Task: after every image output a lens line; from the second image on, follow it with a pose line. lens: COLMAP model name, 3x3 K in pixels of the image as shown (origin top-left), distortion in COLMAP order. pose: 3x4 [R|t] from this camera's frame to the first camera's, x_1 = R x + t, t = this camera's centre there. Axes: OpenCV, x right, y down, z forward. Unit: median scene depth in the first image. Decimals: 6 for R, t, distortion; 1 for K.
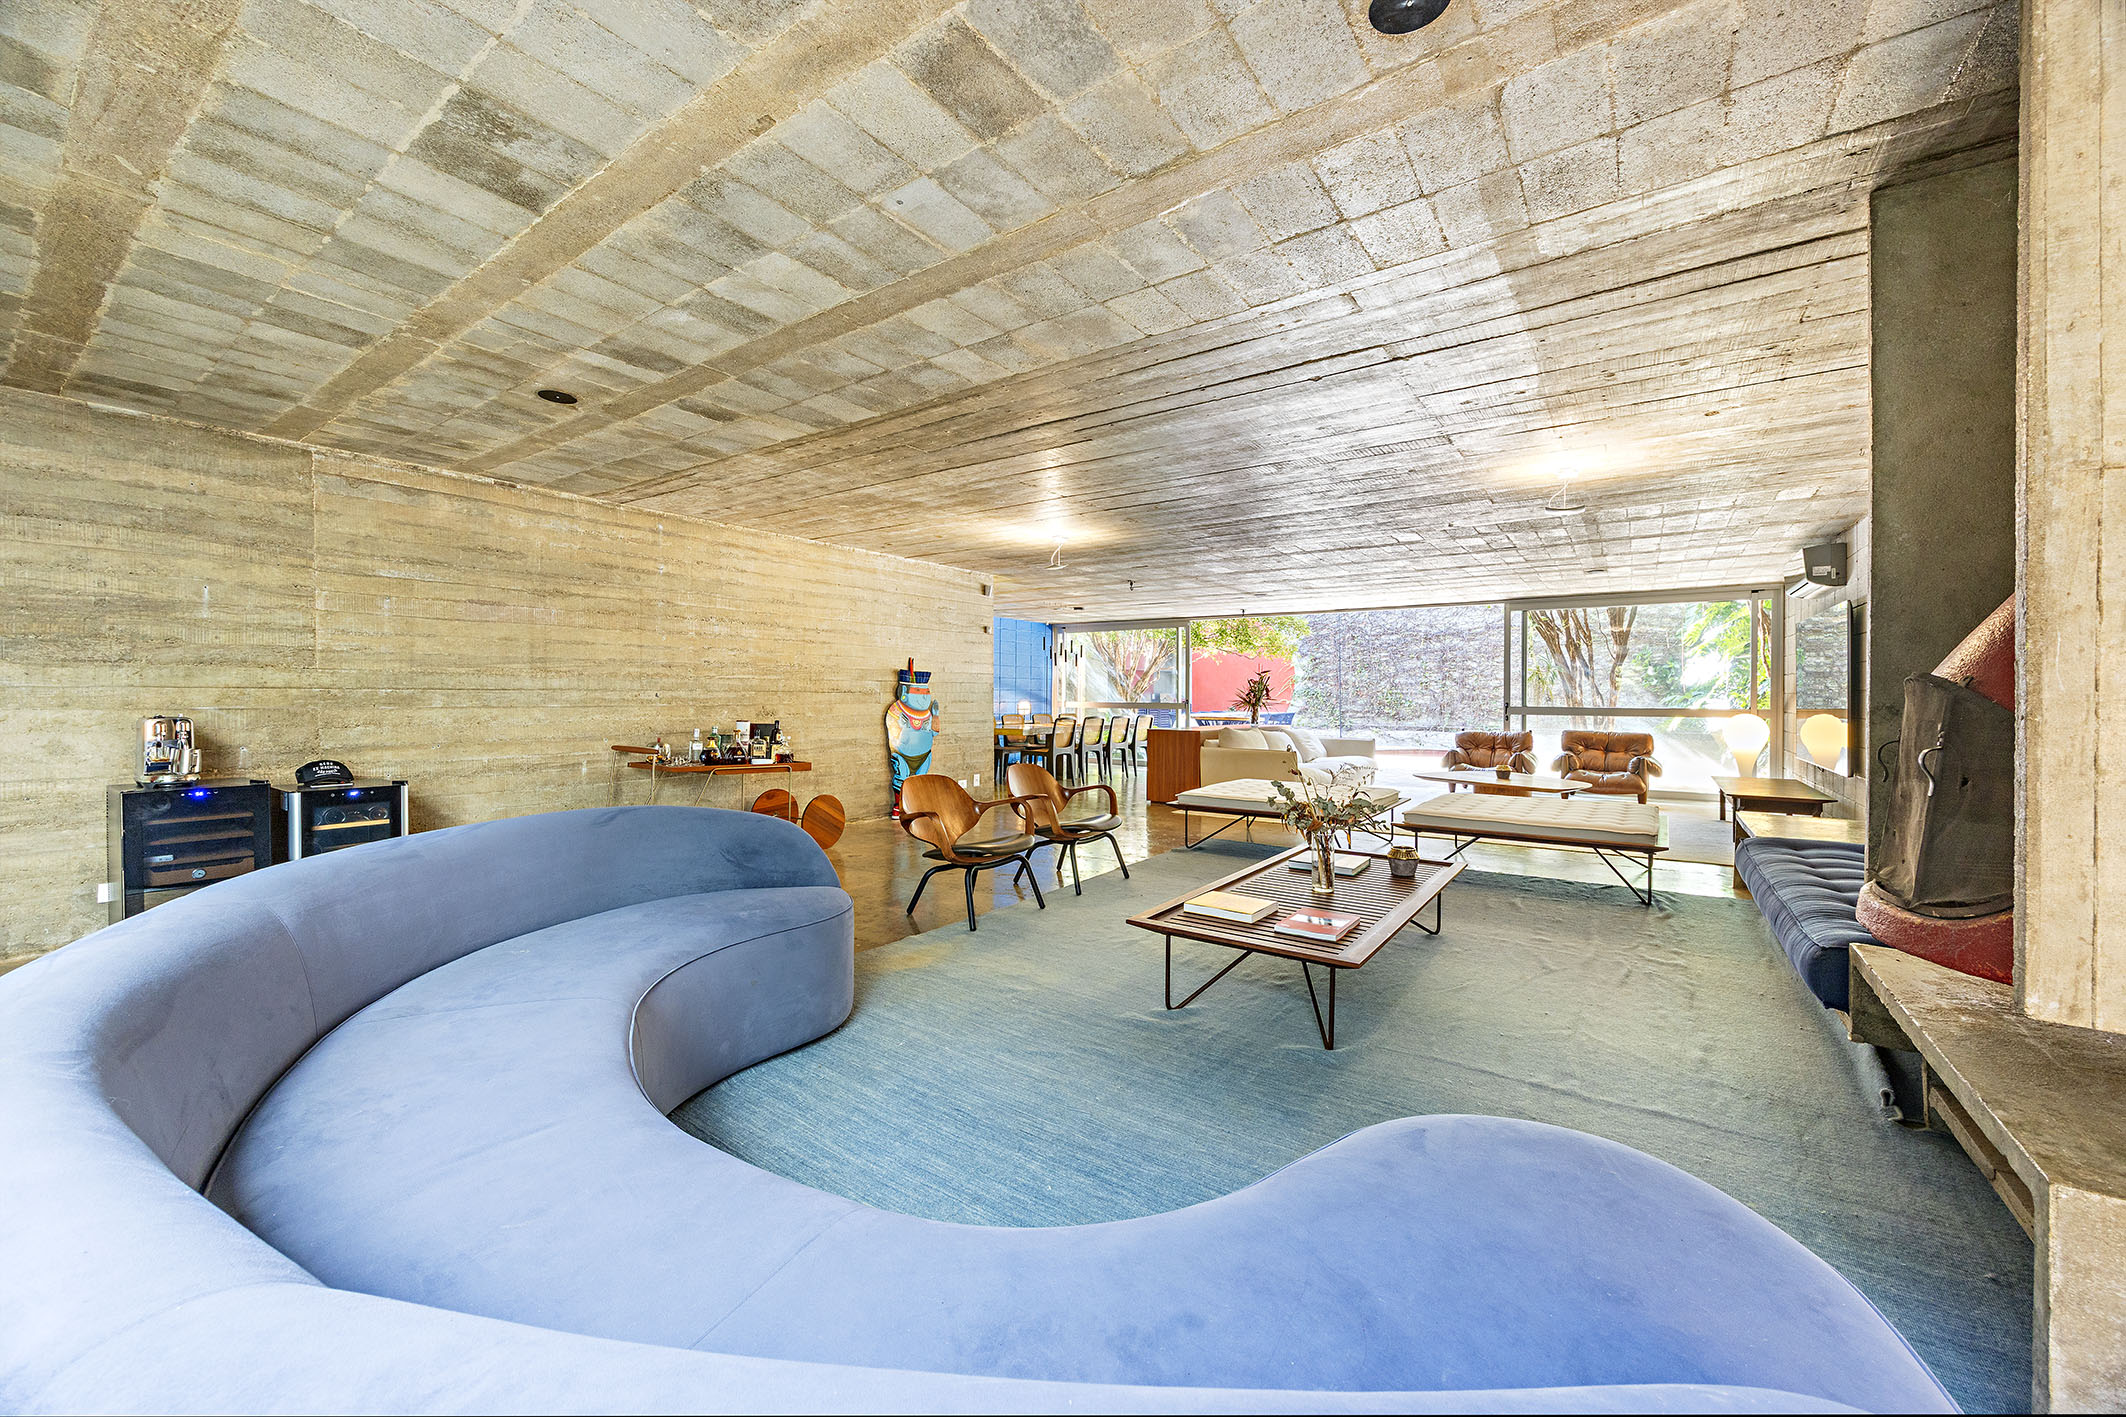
lens RADIAL K [[807.4, 0, 1061.9], [0, 807.4, 692.9], [0, 0, 1]] dist [-0.003633, 0.000350]
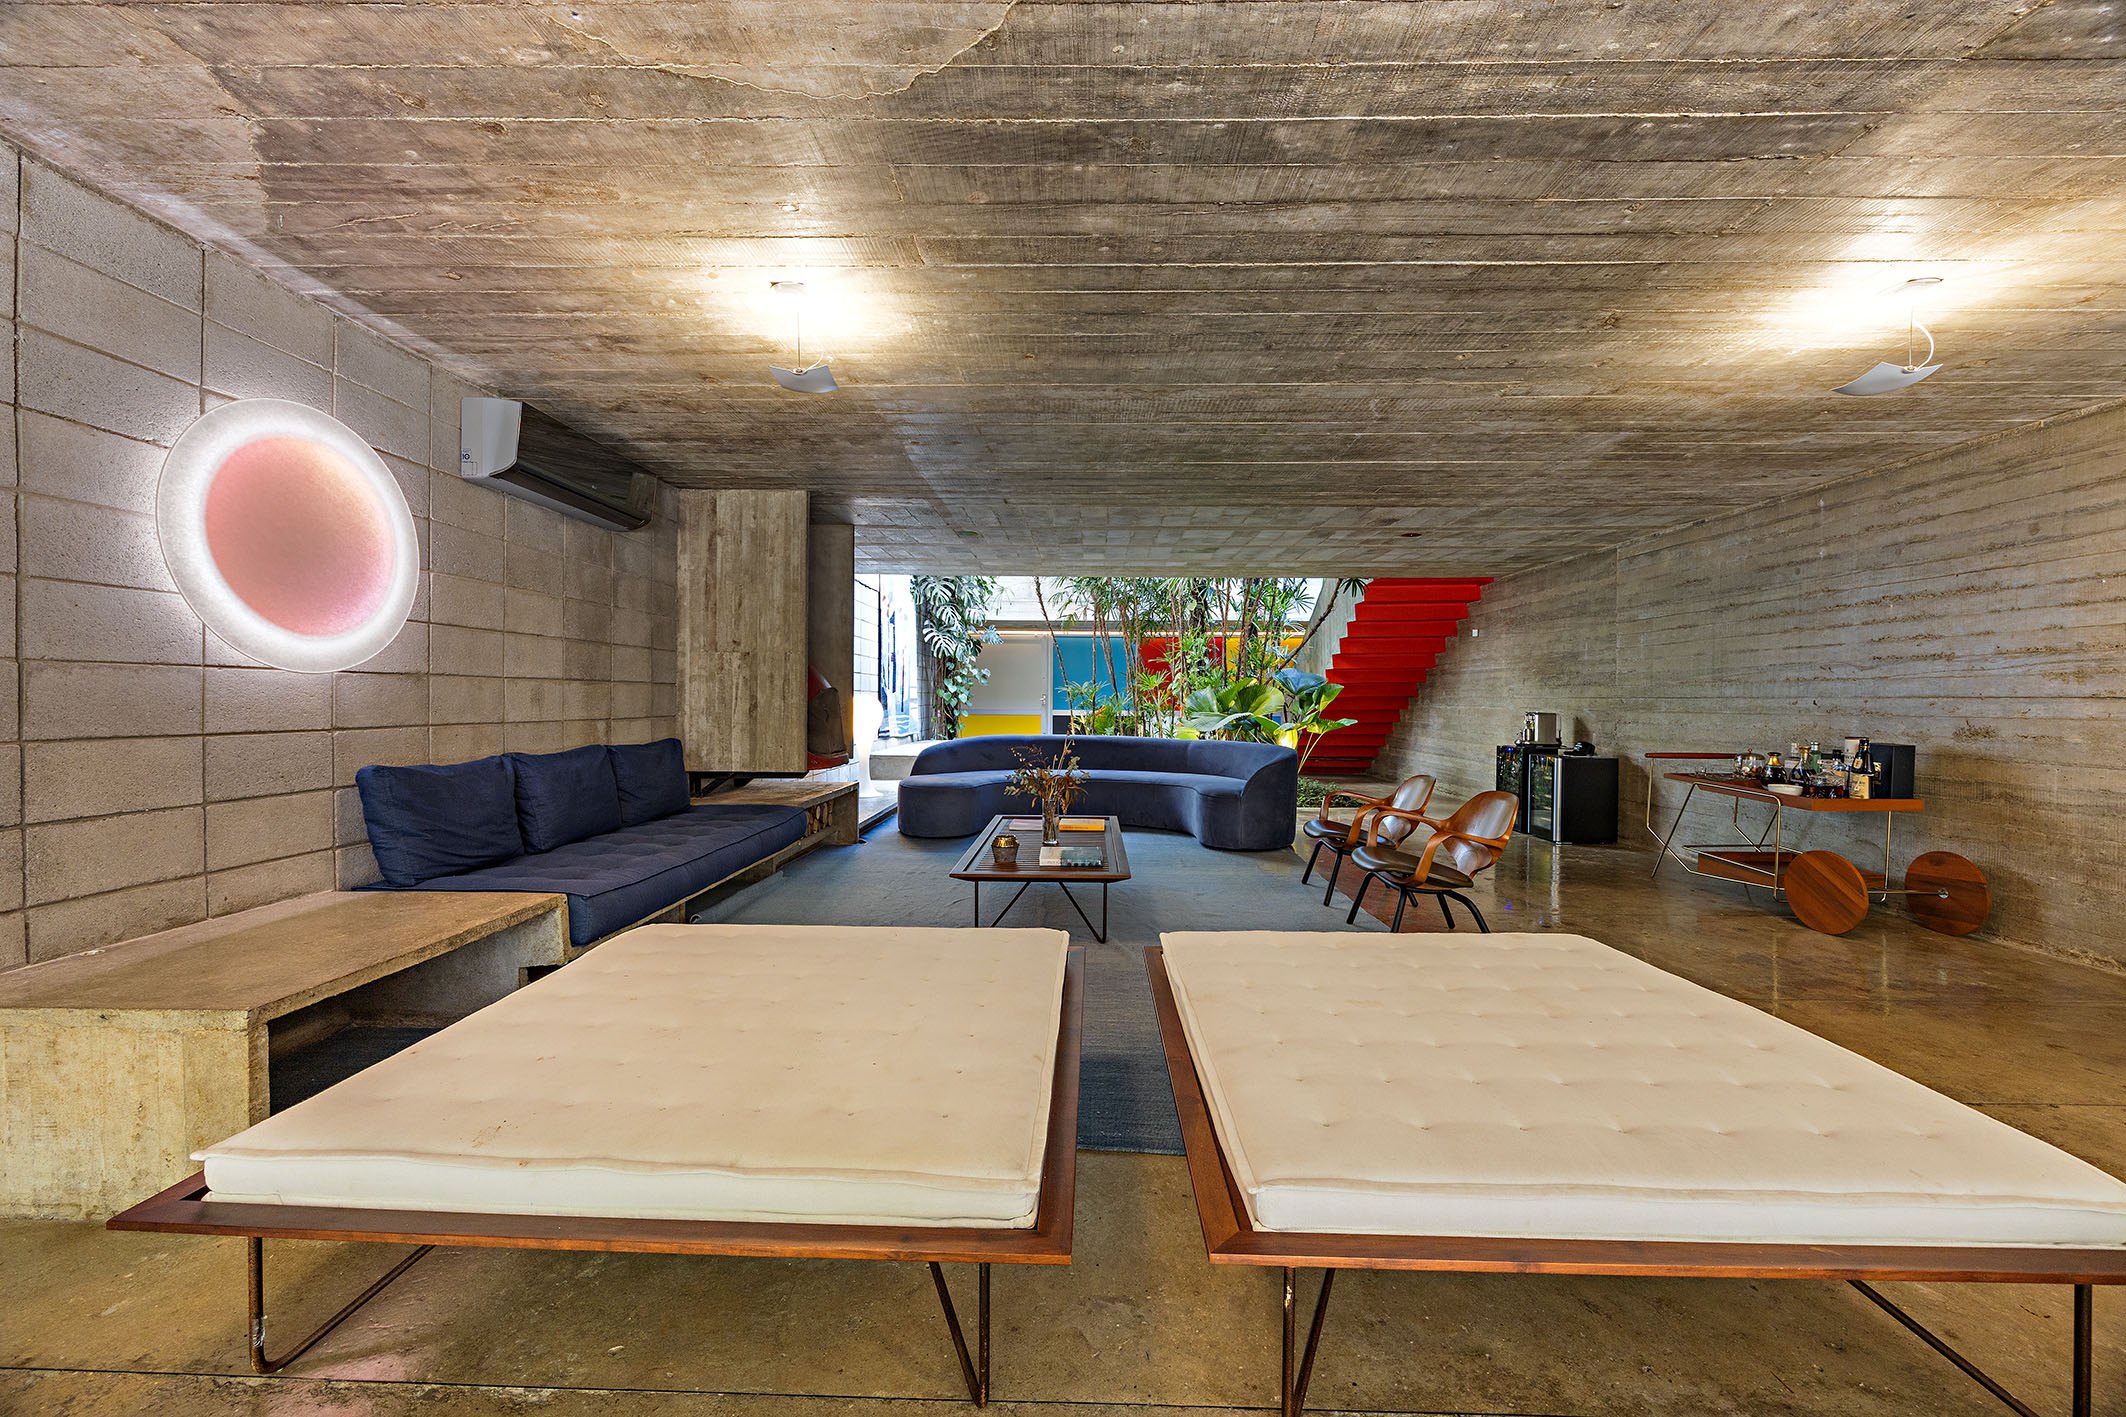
lens RADIAL K [[807.4, 0, 1087.2], [0, 807.4, 696.0], [0, 0, 1]] dist [-0.003633, 0.000350]
pose [[-0.809331, -0.009448, -0.587277, 0.490034], [-0.005184, 0.999947, -0.008944, 0.005606], [0.587331, -0.004194, -0.809336, 0.979260]]
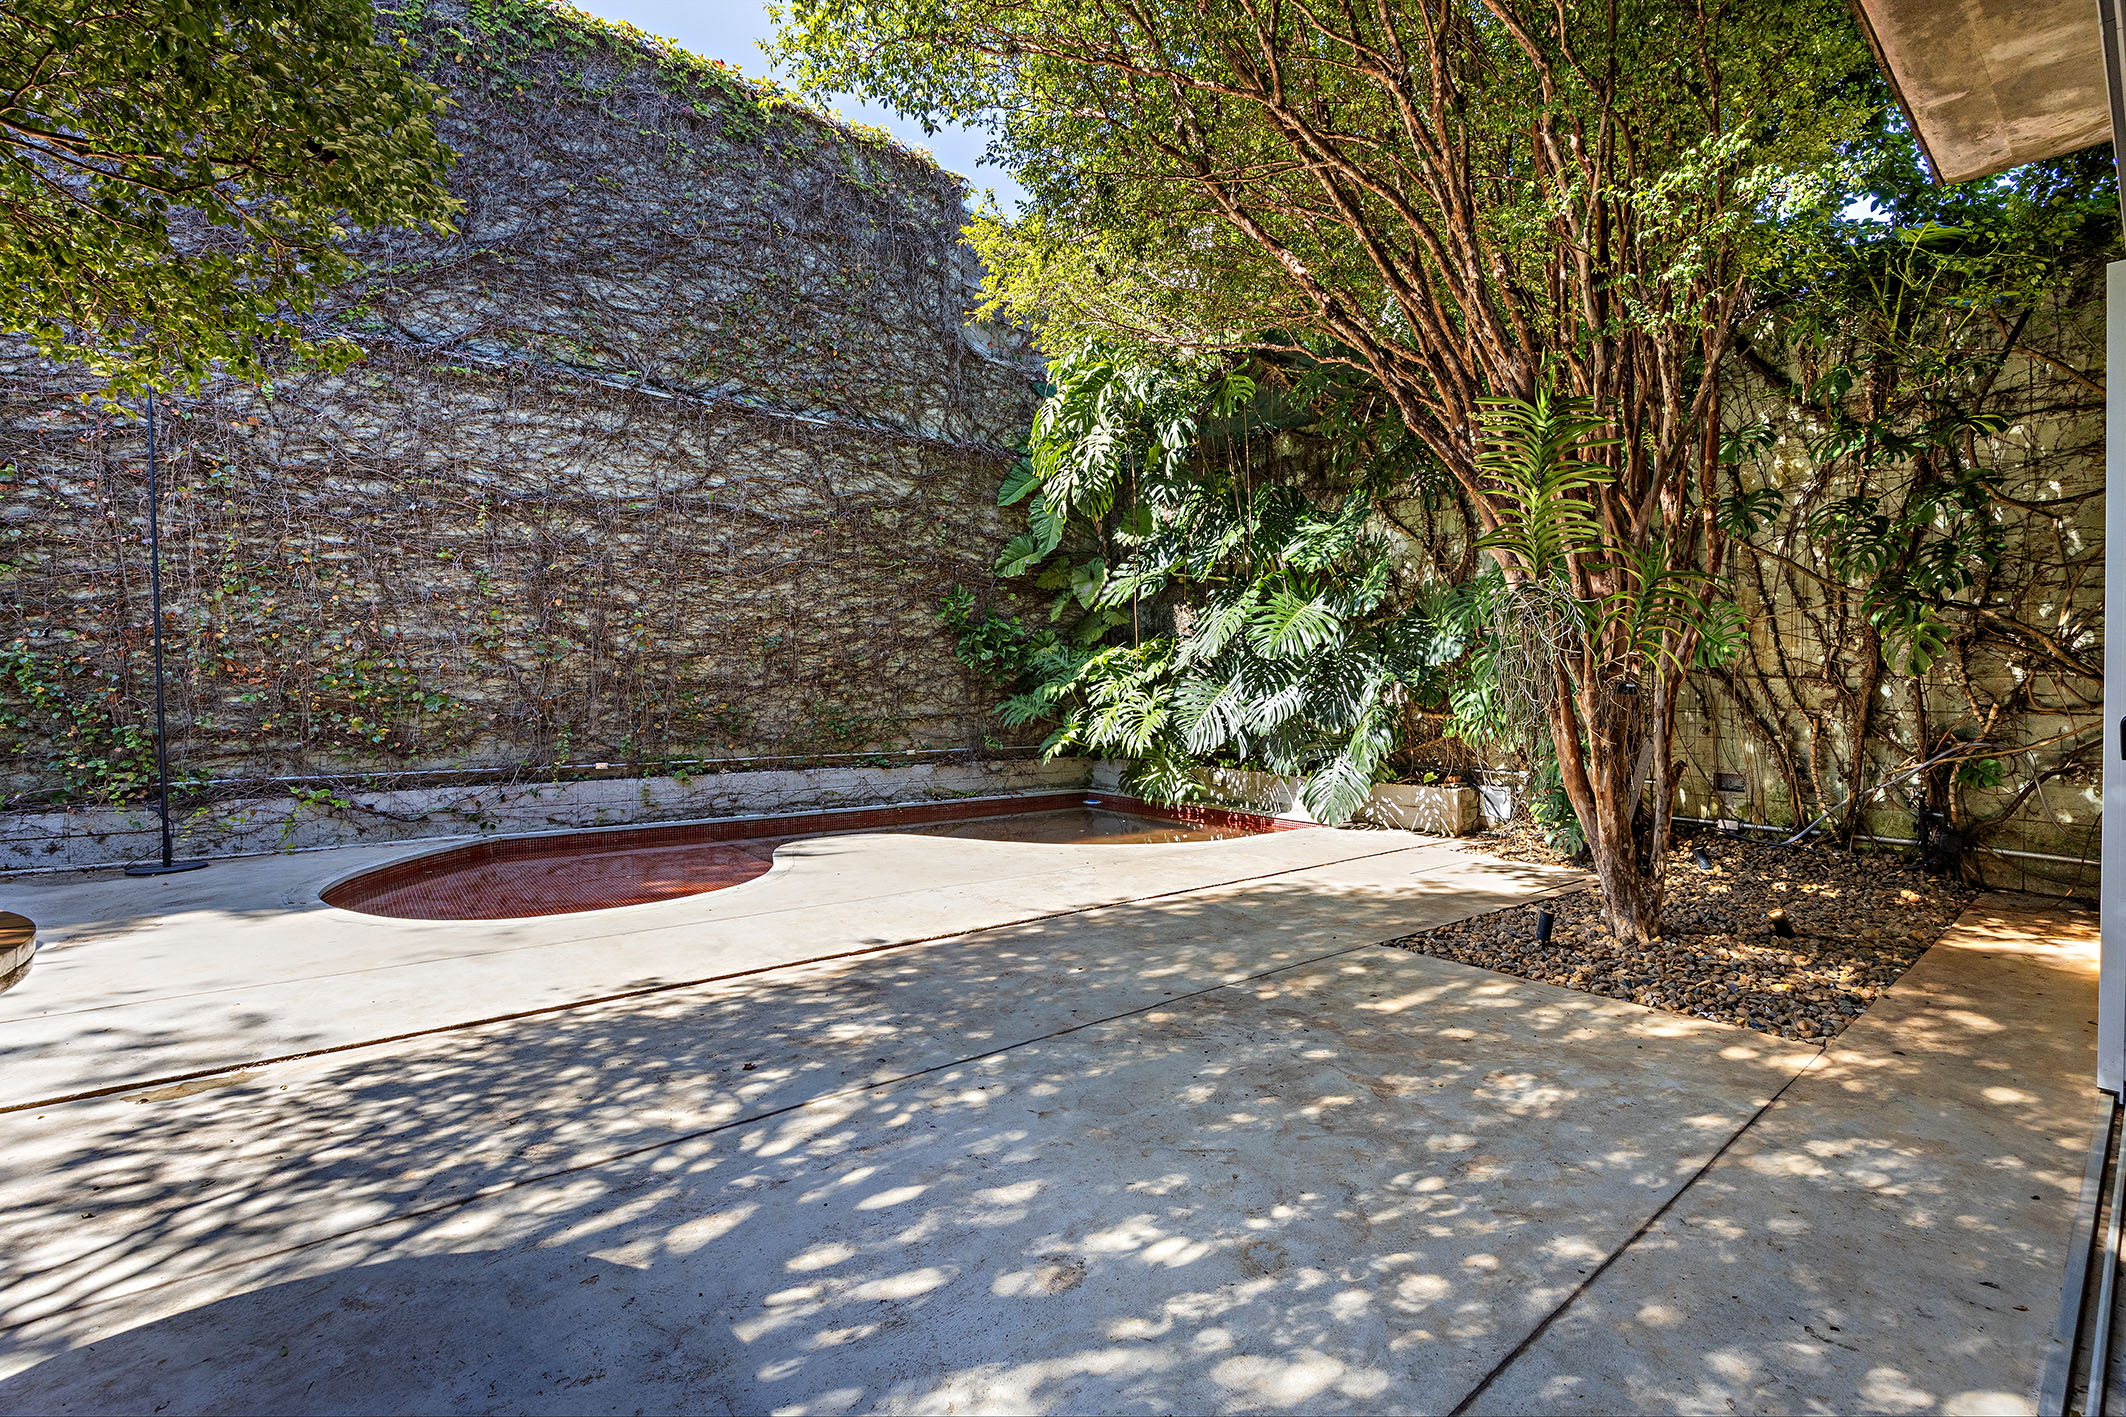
lens RADIAL K [[921.3, 0, 1071.9], [0, 921.3, 707.7], [0, 0, 1]] dist [-0.014661, 0.000611]
pose [[0.260315, -0.023331, 0.965242, 0.368839], [-0.007093, 0.999635, 0.026075, 0.010257], [-0.965498, -0.013634, 0.260054, 1.685463]]
